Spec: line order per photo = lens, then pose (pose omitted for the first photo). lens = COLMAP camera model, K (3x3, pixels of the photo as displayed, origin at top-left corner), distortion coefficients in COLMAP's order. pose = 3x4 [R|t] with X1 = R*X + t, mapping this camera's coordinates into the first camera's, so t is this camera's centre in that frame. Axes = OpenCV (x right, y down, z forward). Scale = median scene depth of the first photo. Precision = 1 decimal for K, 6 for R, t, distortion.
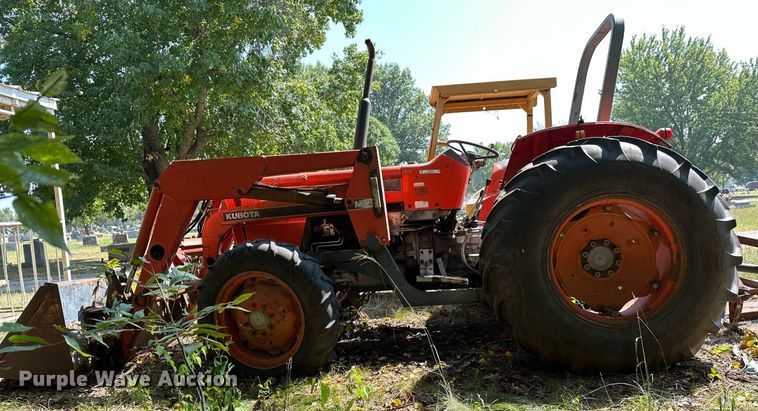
lens RADIAL K [[520.0, 0, 379.0], [0, 520.0, 205.5], [0, 0, 1]] dist [0.041167, -0.001544]
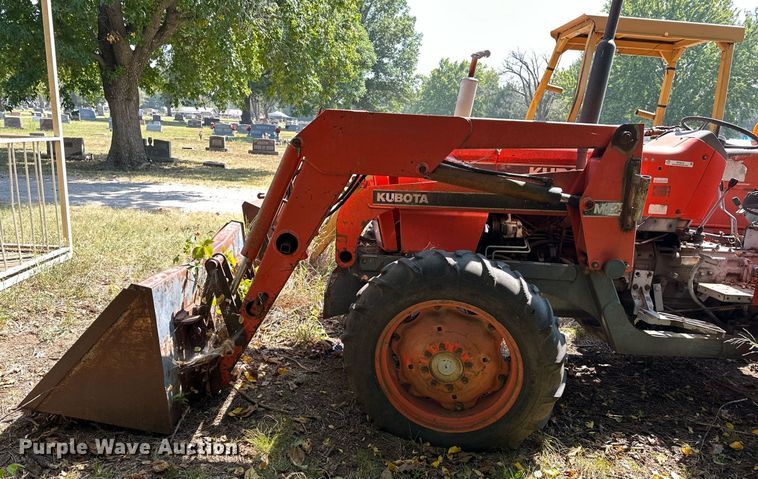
lens RADIAL K [[557.9, 0, 379.0], [0, 557.9, 239.5], [0, 0, 1]] dist [0.203134, -0.462936]
pose [[0.990641, 0.106095, 0.085871, -0.352632], [-0.121313, 0.972727, 0.197702, -0.069417], [-0.062554, -0.206269, 0.976494, 0.283993]]
